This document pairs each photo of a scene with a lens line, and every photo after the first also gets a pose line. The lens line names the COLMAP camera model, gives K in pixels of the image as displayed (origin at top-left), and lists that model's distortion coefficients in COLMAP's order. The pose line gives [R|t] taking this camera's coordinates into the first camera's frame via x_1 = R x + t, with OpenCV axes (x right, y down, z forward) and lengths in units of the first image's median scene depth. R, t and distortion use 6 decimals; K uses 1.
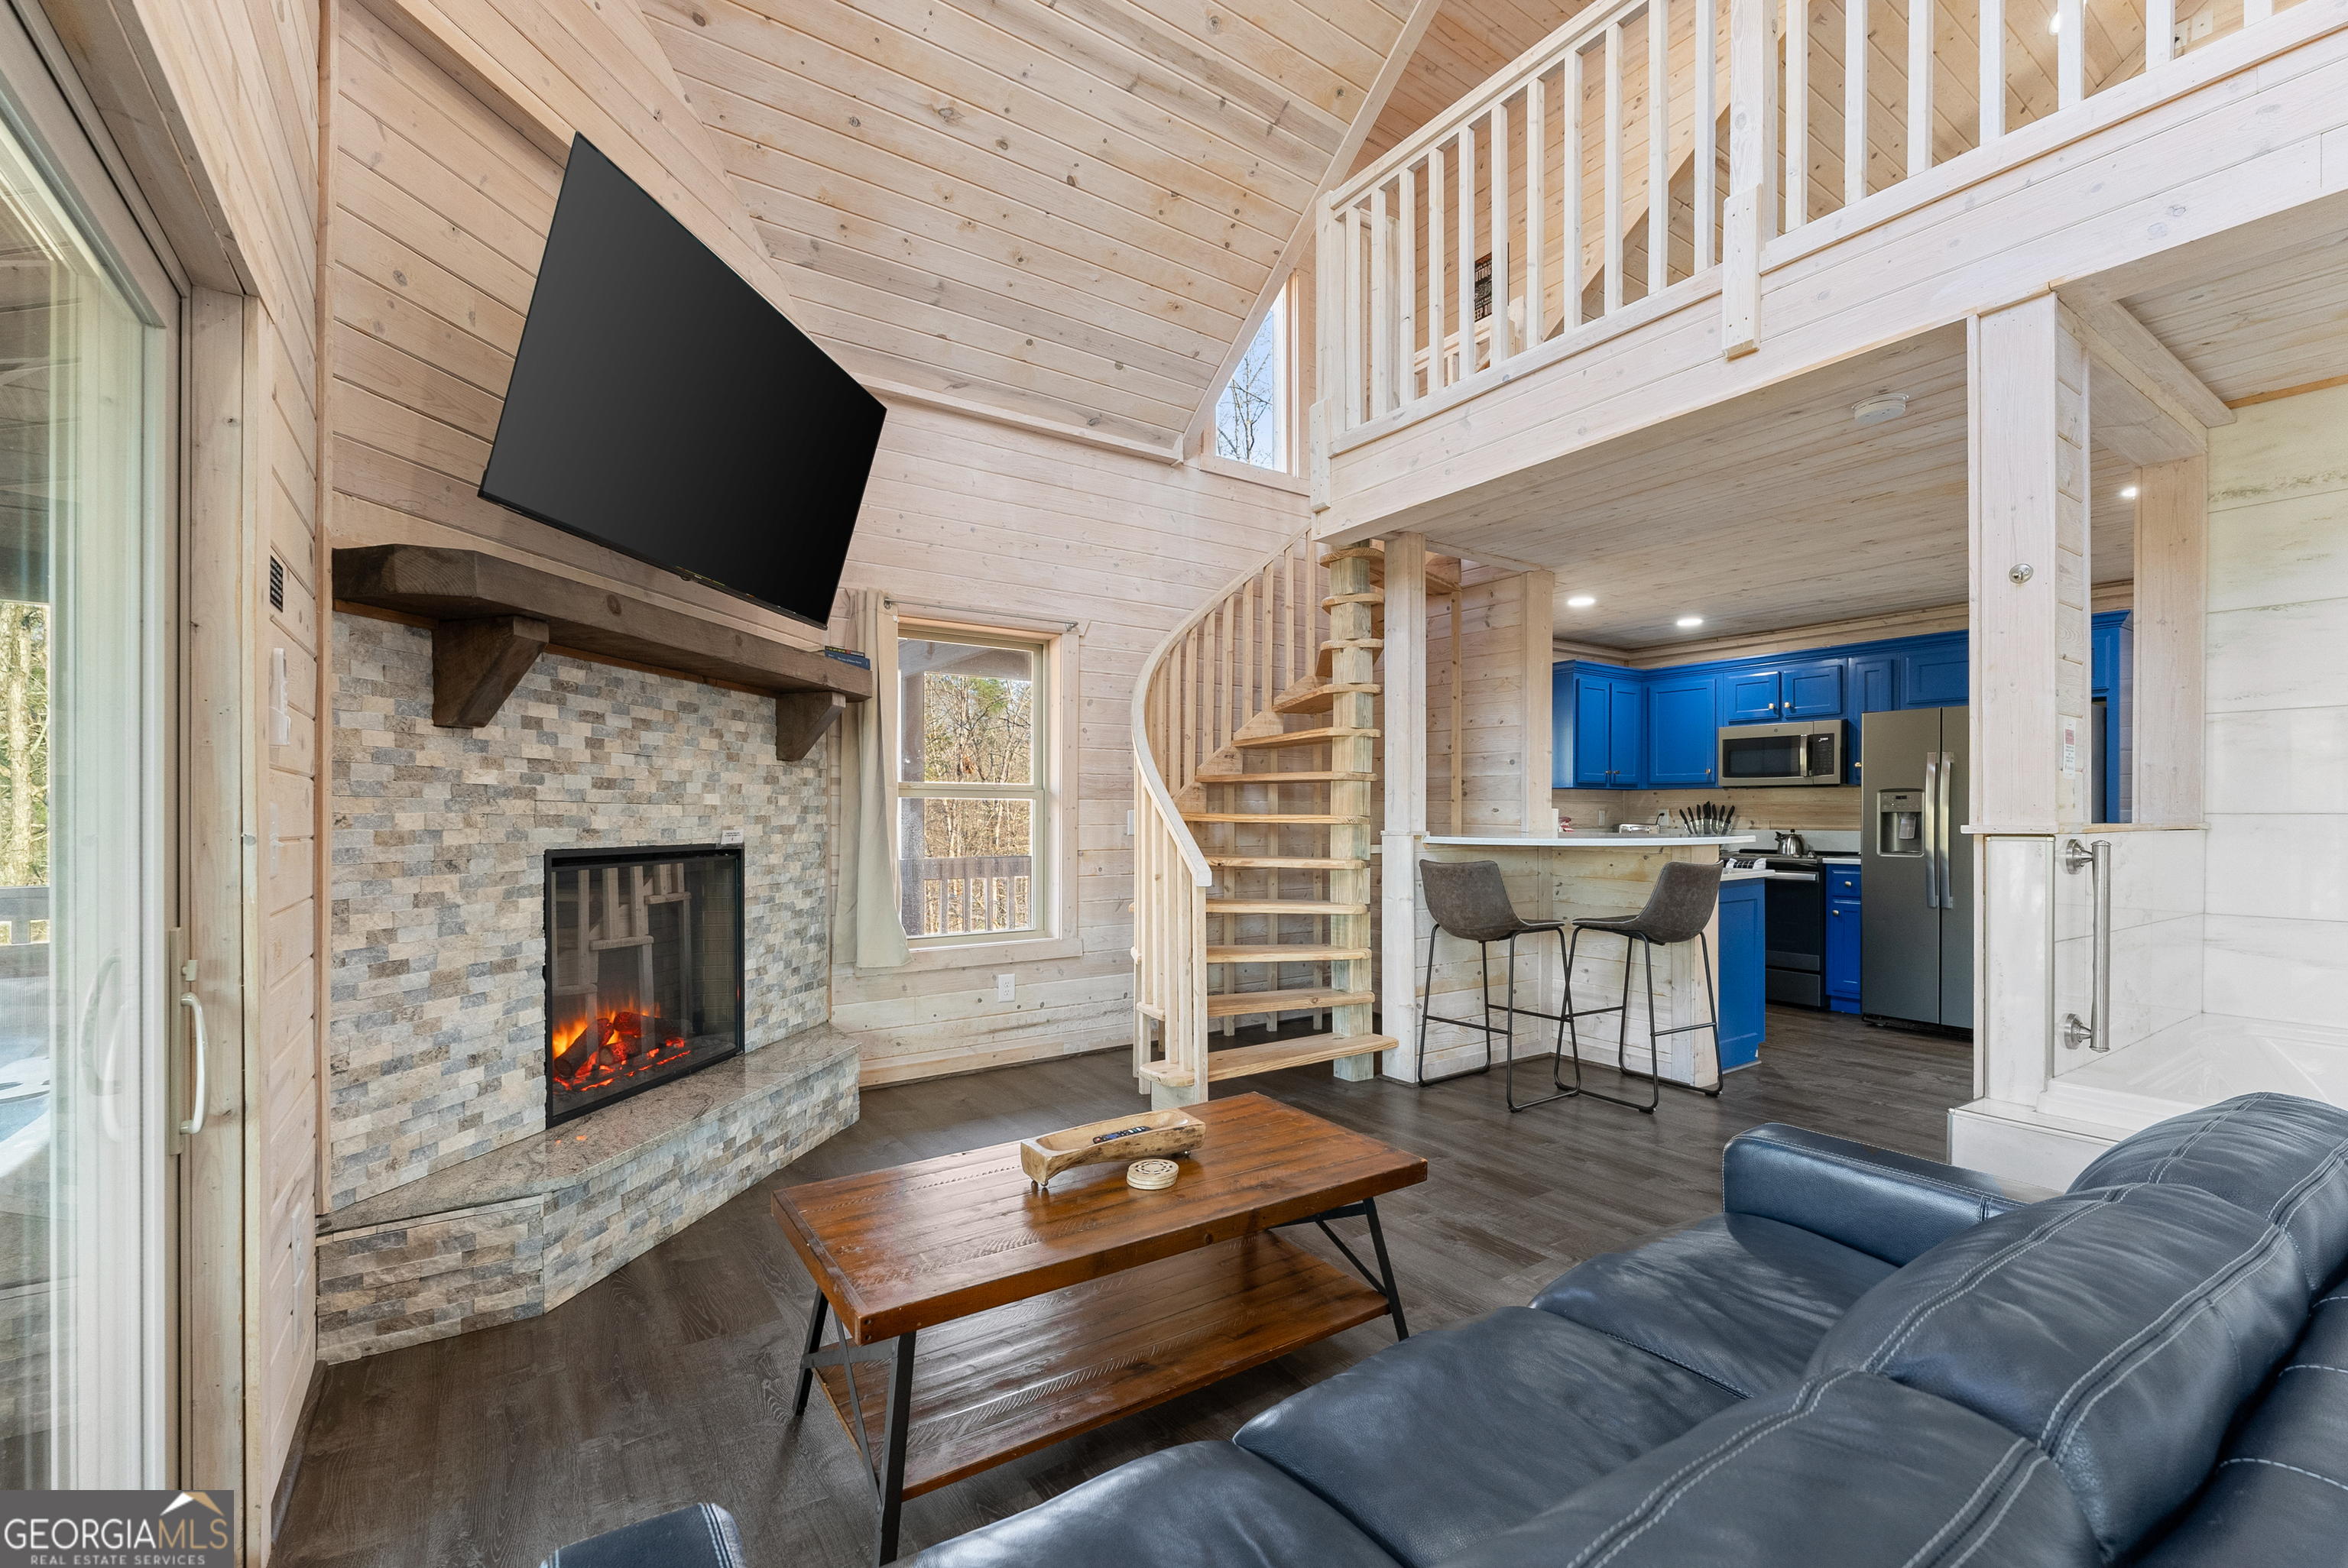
lens RADIAL K [[993.4, 0, 1178.3], [0, 993.4, 821.2], [0, 0, 1]] dist [-0.007723, -0.000246]
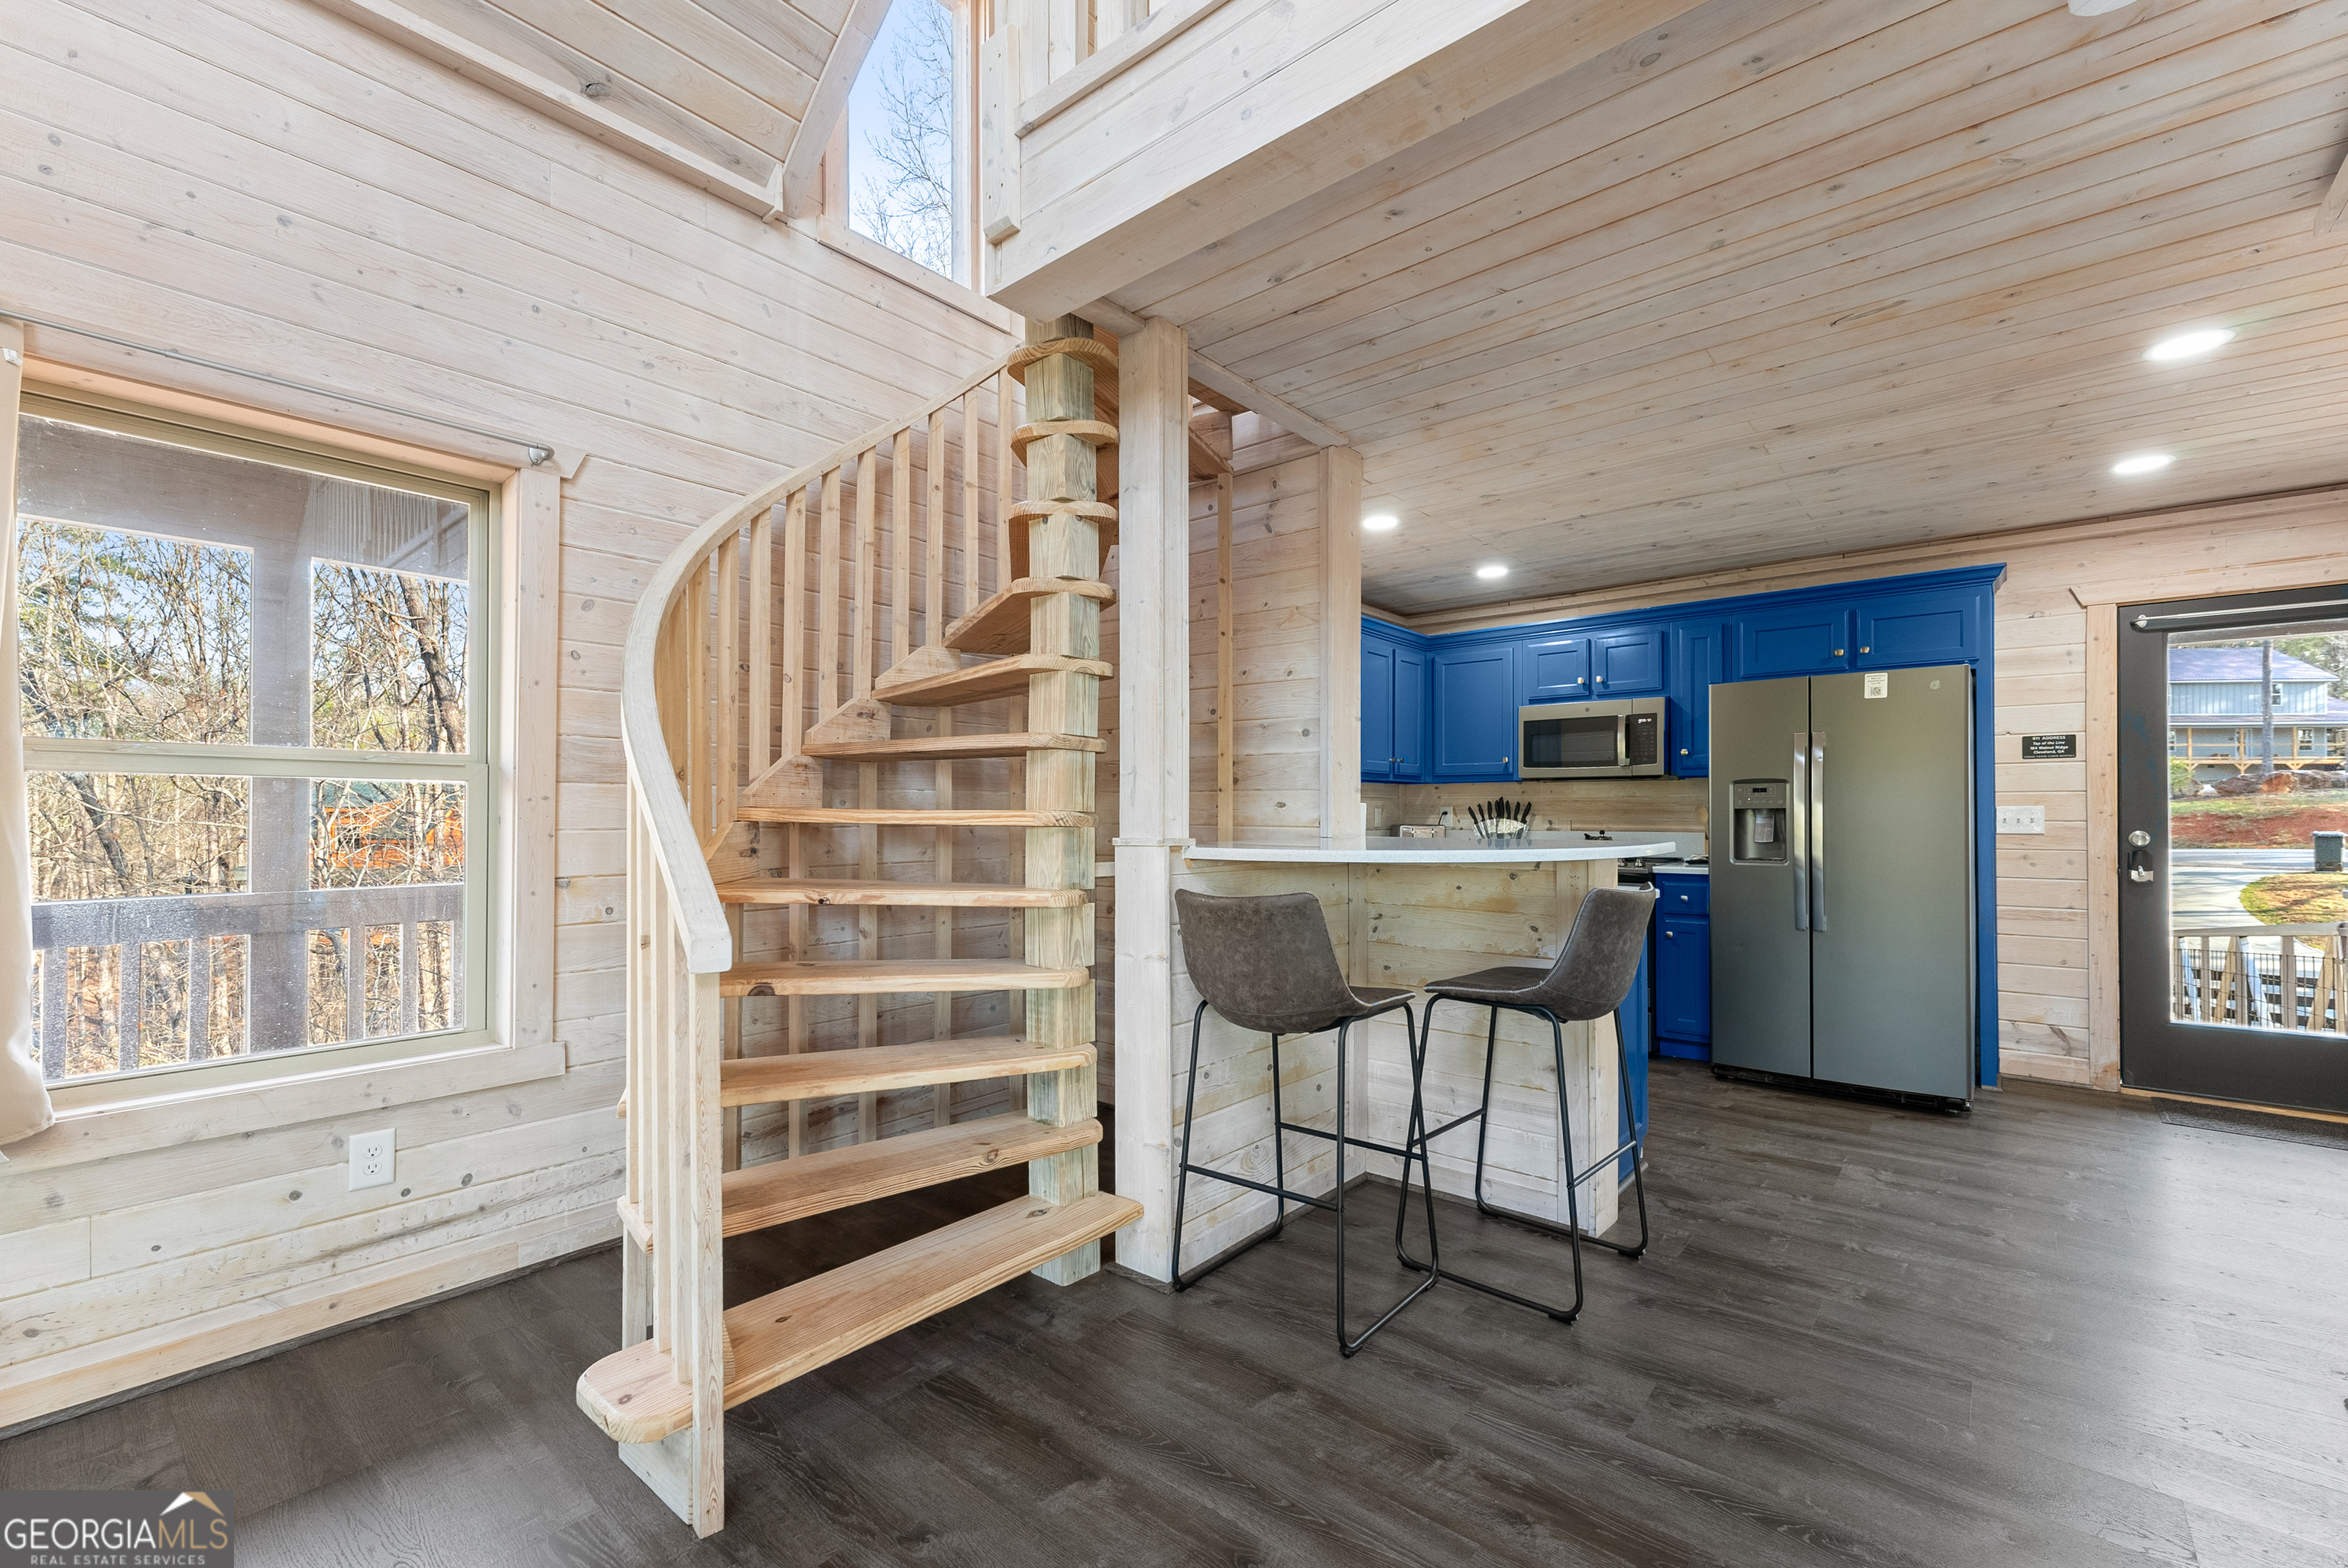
lens RADIAL K [[983.4, 0, 1174.5], [0, 983.4, 811.0], [0, 0, 1]] dist [0.001521, -0.000188]
pose [[0.965115, 0.001241, 0.261823, 0.106579], [0.001758, 0.999936, -0.011220, 0.000540], [-0.261820, 0.011289, 0.965051, 0.526259]]
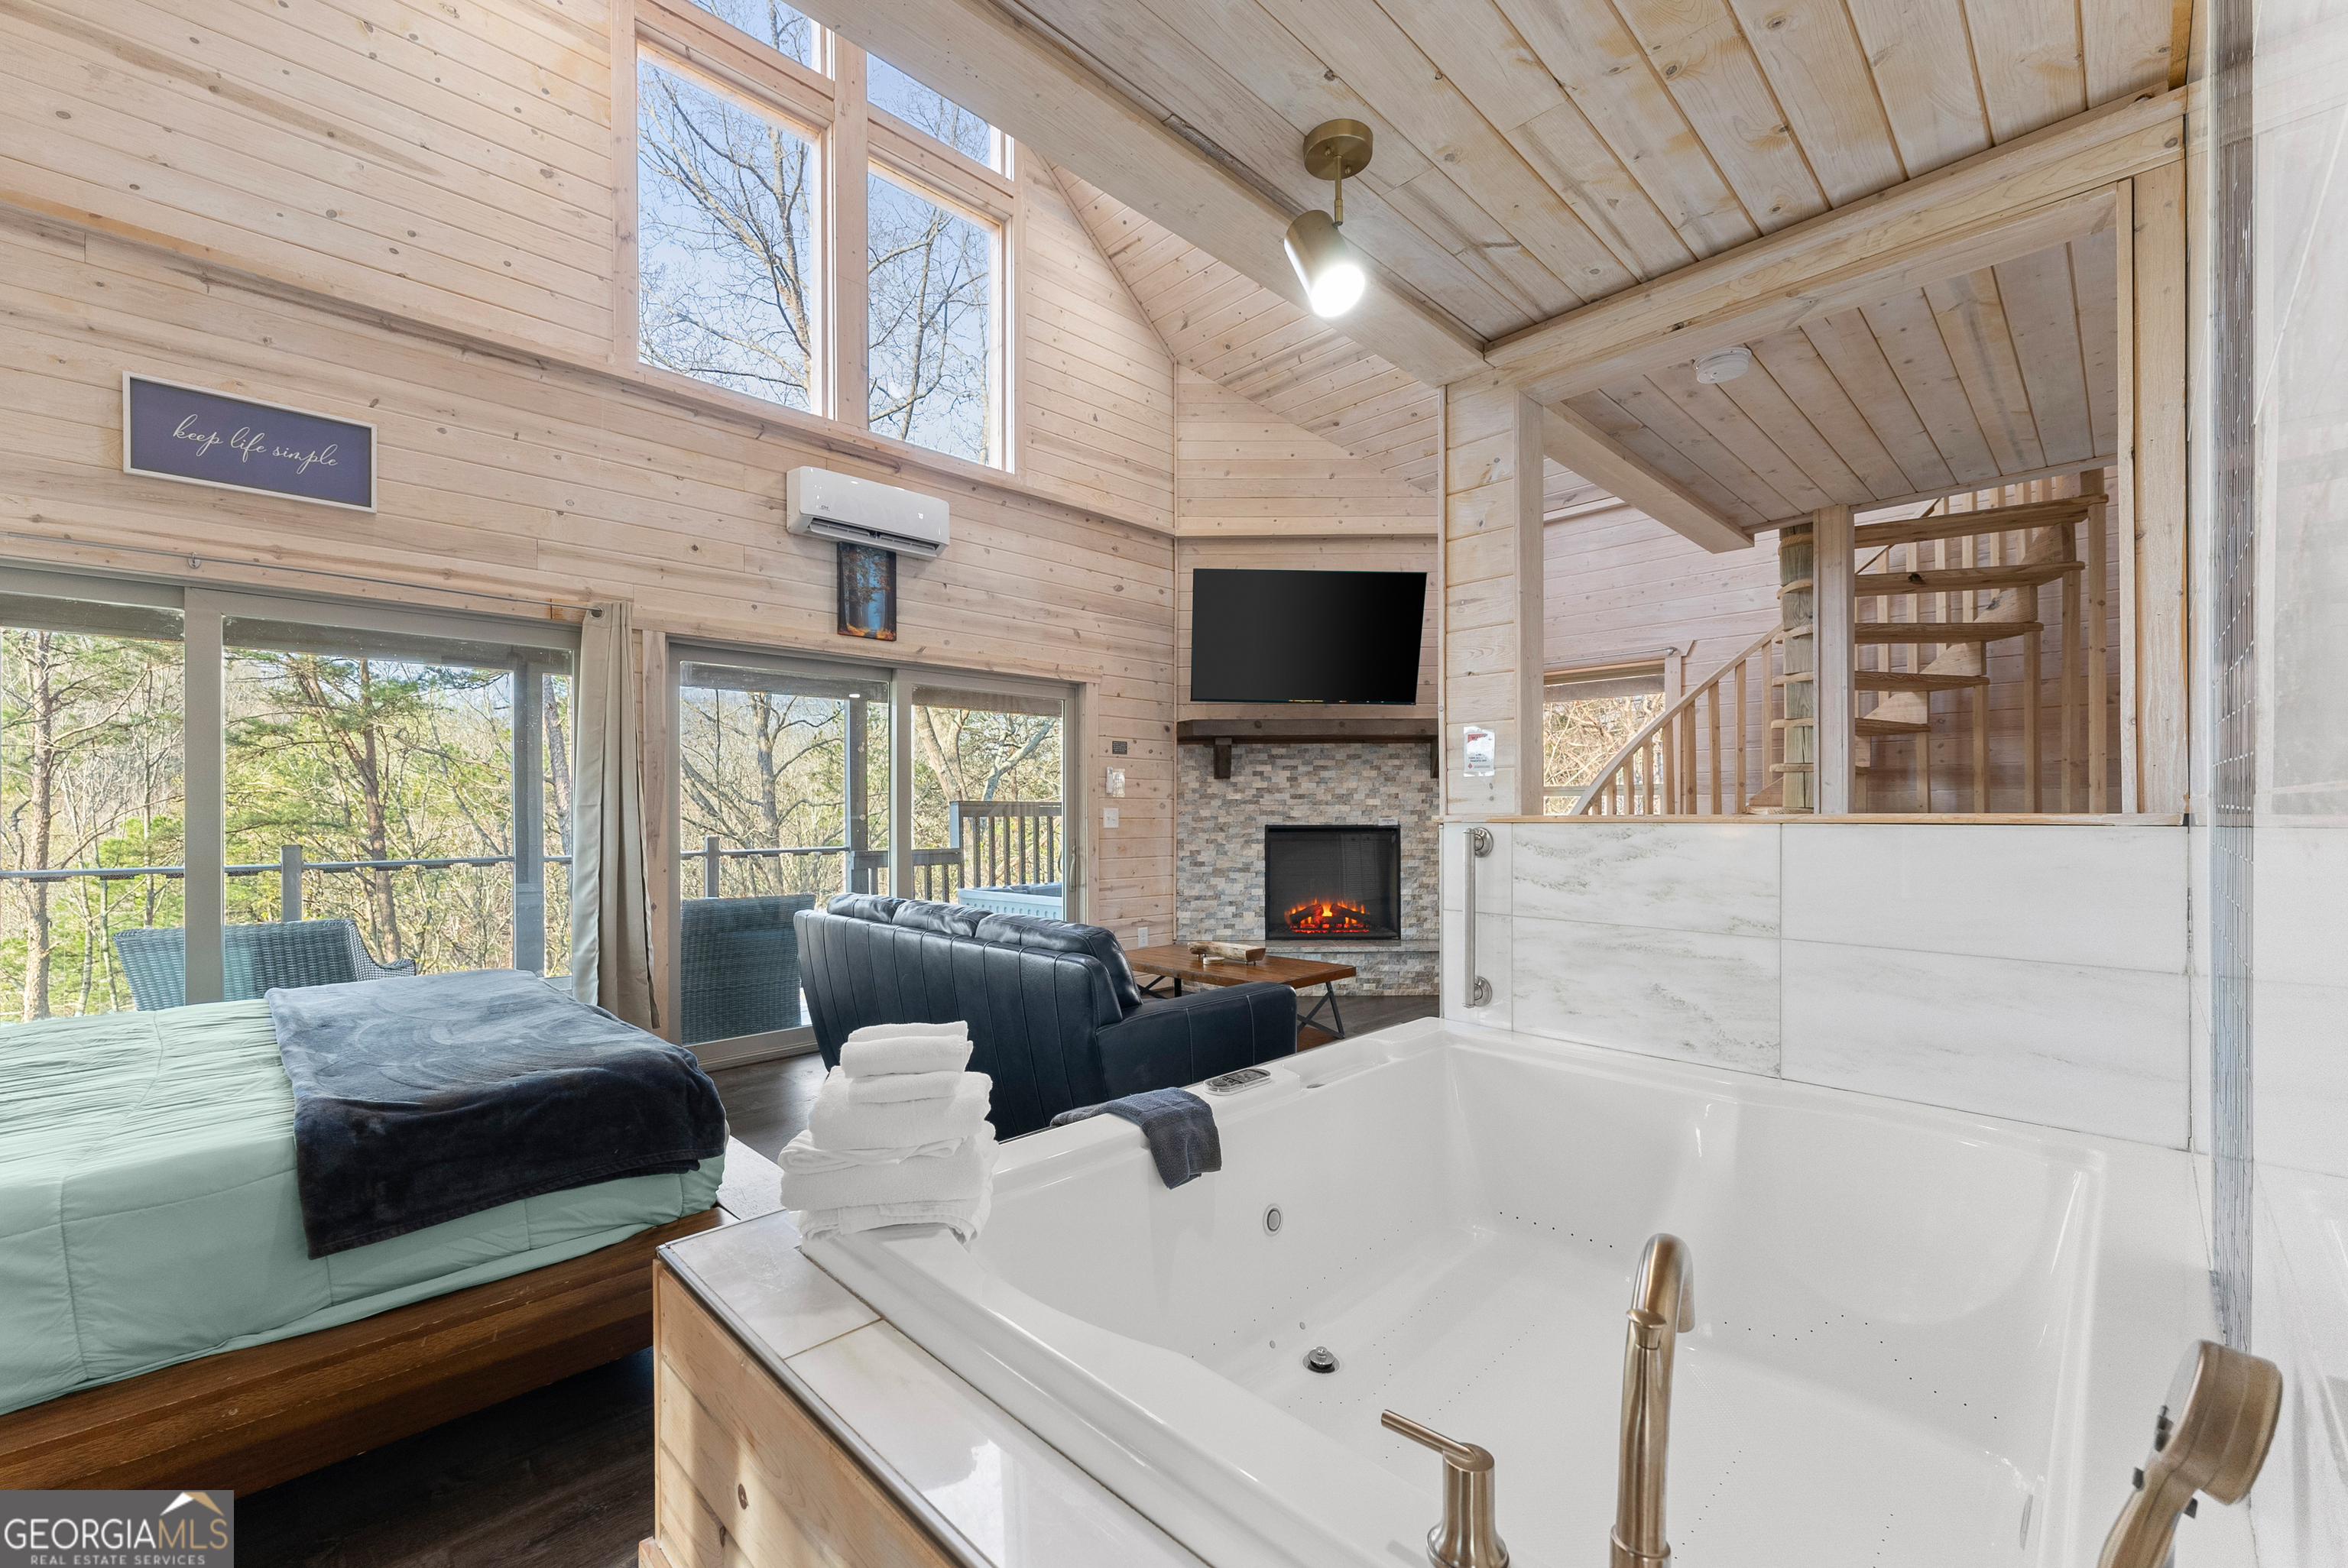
lens RADIAL K [[953.9, 0, 1179.1], [0, 953.9, 810.3], [0, 0, 1]] dist [0.000009, -0.000074]
pose [[0.178510, -0.004084, -0.983930, 1.196066], [0.000132, 0.999991, -0.004126, 0.001895], [0.983938, 0.000606, 0.178509, 0.273428]]
